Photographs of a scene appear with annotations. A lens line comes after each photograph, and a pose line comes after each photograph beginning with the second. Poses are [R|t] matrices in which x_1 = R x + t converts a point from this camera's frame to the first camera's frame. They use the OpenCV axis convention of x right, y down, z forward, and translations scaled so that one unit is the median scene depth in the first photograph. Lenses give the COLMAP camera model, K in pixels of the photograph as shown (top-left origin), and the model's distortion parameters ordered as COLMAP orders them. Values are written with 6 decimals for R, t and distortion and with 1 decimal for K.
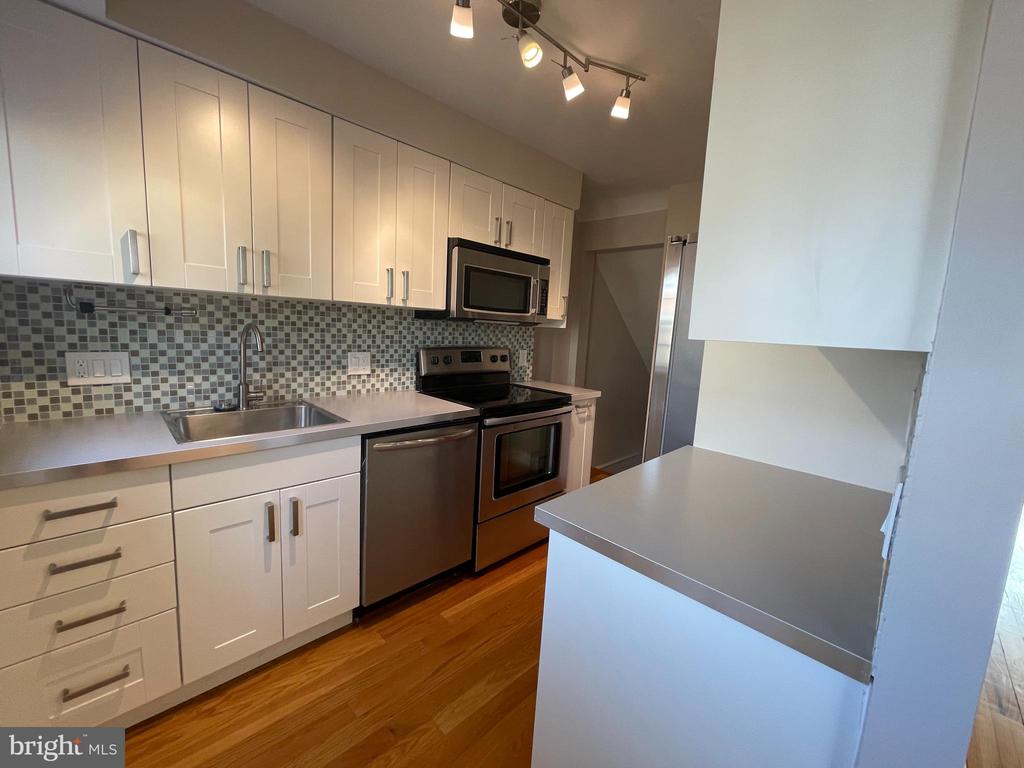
lens RADIAL K [[411.9, 0, 511.0], [0, 411.9, 380.5], [0, 0, 1]] dist [-0.000858, 0.003484]
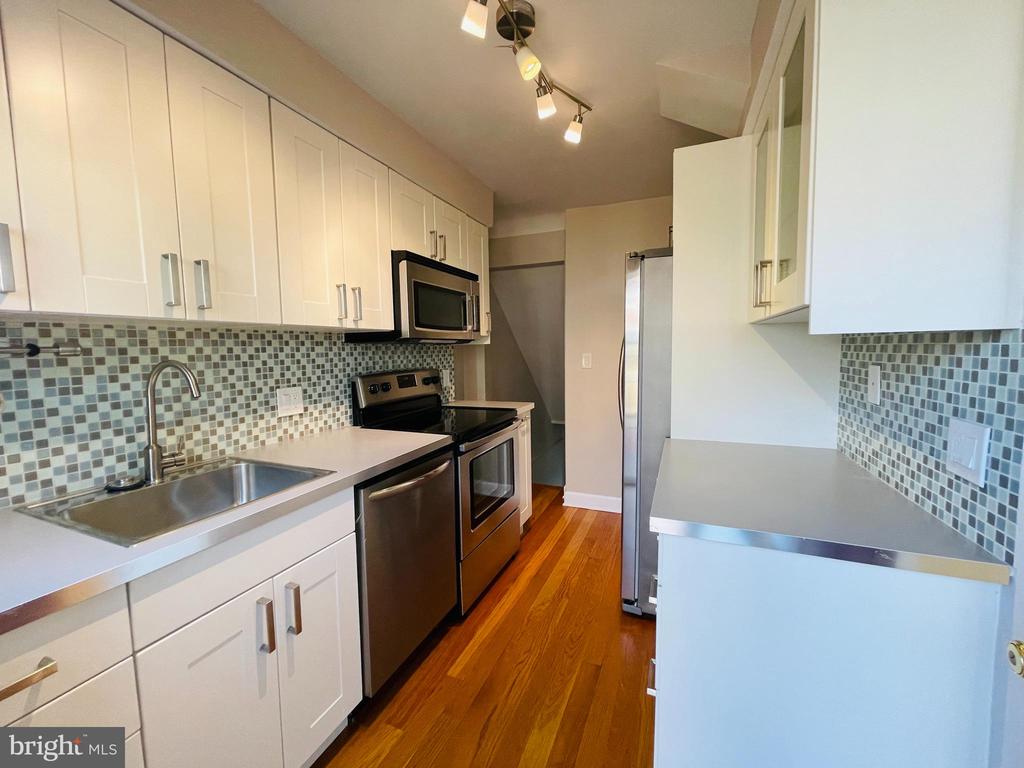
lens RADIAL K [[411.9, 0, 511.0], [0, 411.9, 380.5], [0, 0, 1]] dist [-0.000858, 0.003484]
pose [[0.923456, -0.097867, 0.371013, -0.284184], [0.114917, 0.993083, -0.024072, -0.014019], [-0.366091, 0.064865, 0.928316, 0.092803]]
